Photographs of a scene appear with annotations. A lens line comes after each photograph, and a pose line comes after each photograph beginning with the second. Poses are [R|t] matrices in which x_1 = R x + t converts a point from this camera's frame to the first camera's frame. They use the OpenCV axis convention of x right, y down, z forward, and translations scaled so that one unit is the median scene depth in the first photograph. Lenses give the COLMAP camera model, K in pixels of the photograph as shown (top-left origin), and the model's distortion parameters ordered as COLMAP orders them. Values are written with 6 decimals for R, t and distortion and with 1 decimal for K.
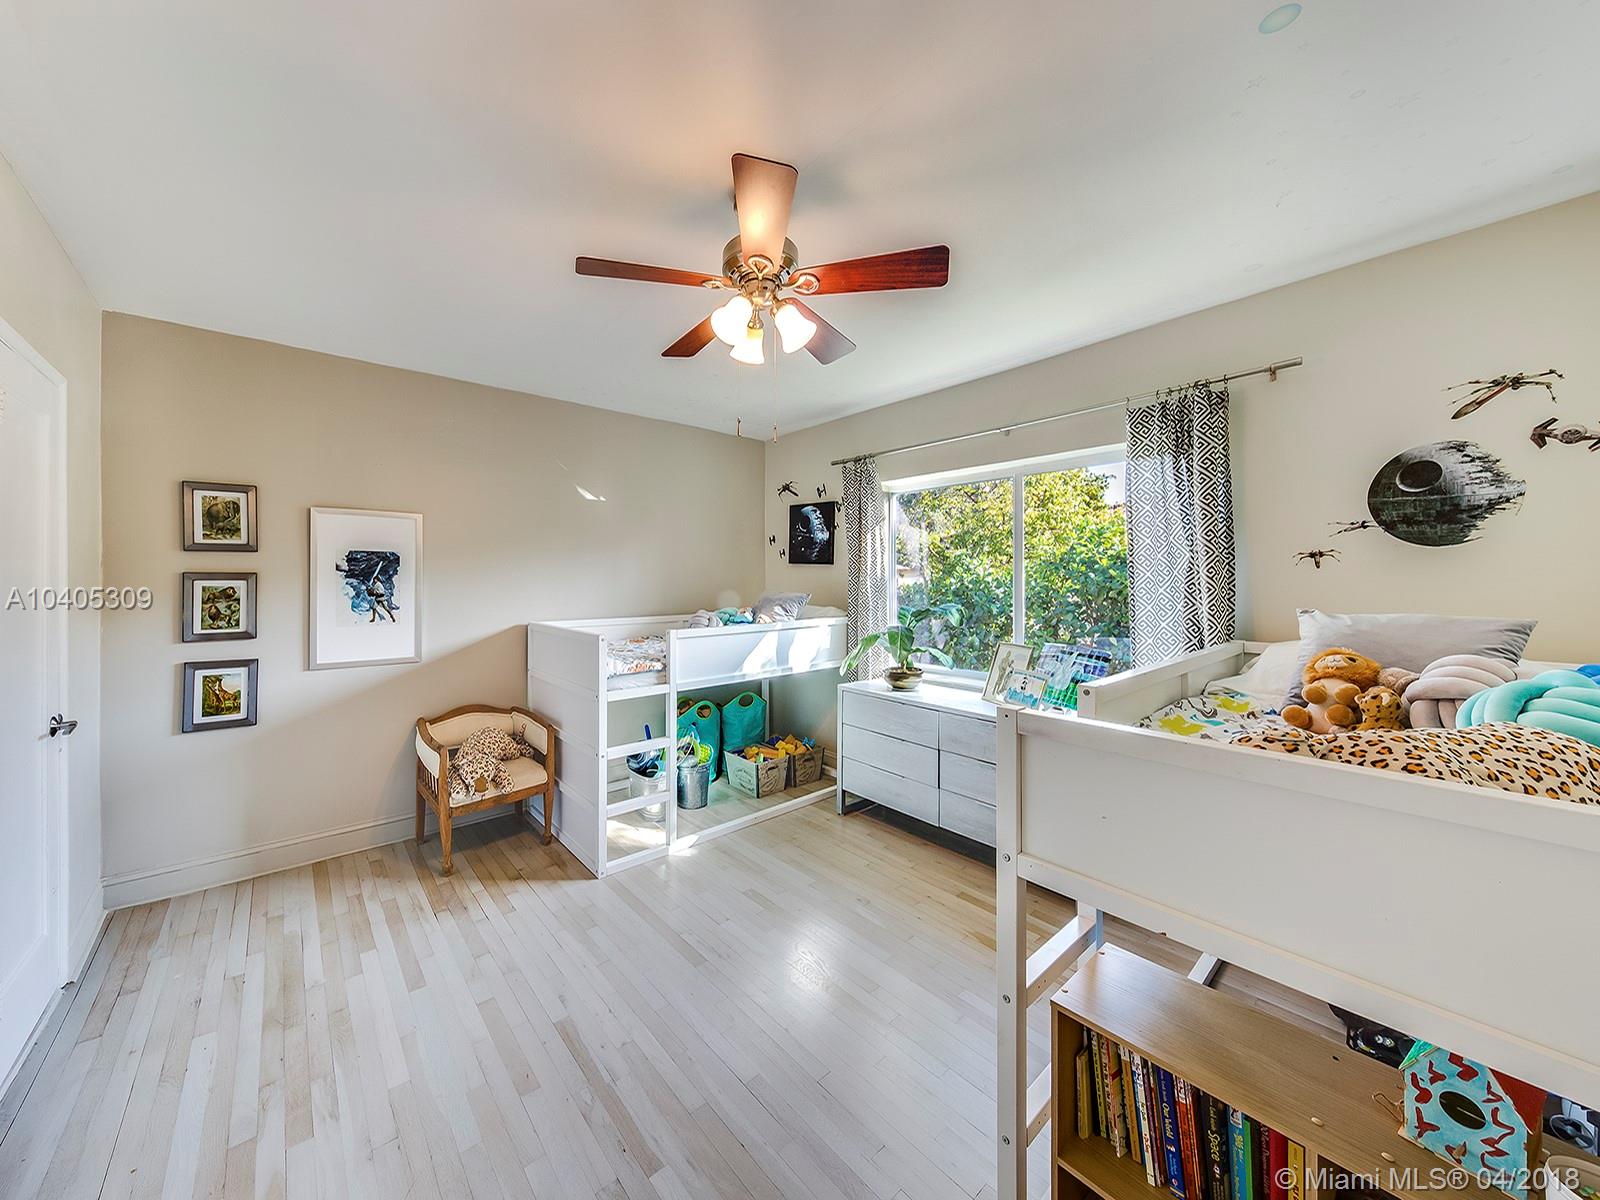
lens RADIAL K [[585.1, 0, 800.0], [0, 585.1, 600.0], [0, 0, 1]] dist [-0.000429, -0.007979]
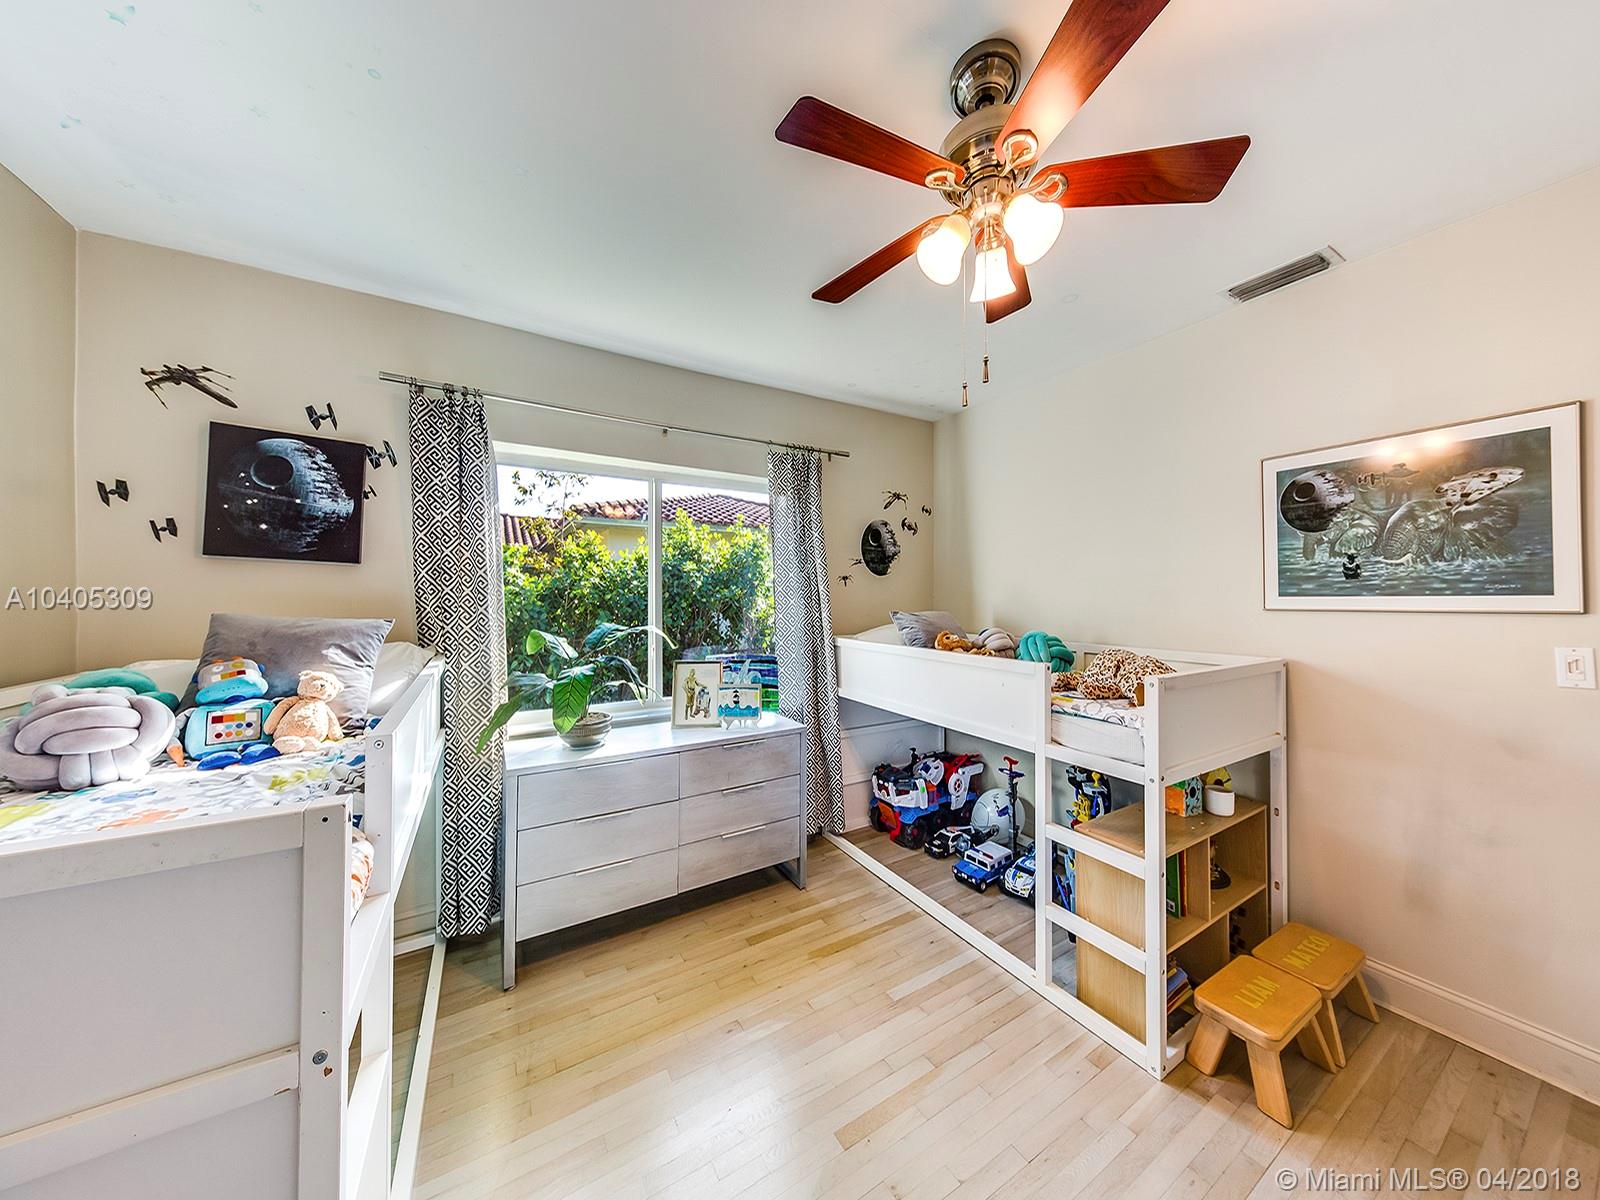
lens RADIAL K [[536.4, 0, 834.6], [0, 536.4, 602.6], [0, 0, 1]] dist [-0.000160, -0.000038]
pose [[0.155449, -0.011065, 0.987782, -0.436048], [0.035749, 0.999345, 0.005568, -0.015265], [-0.987197, 0.034447, 0.155743, 0.612994]]
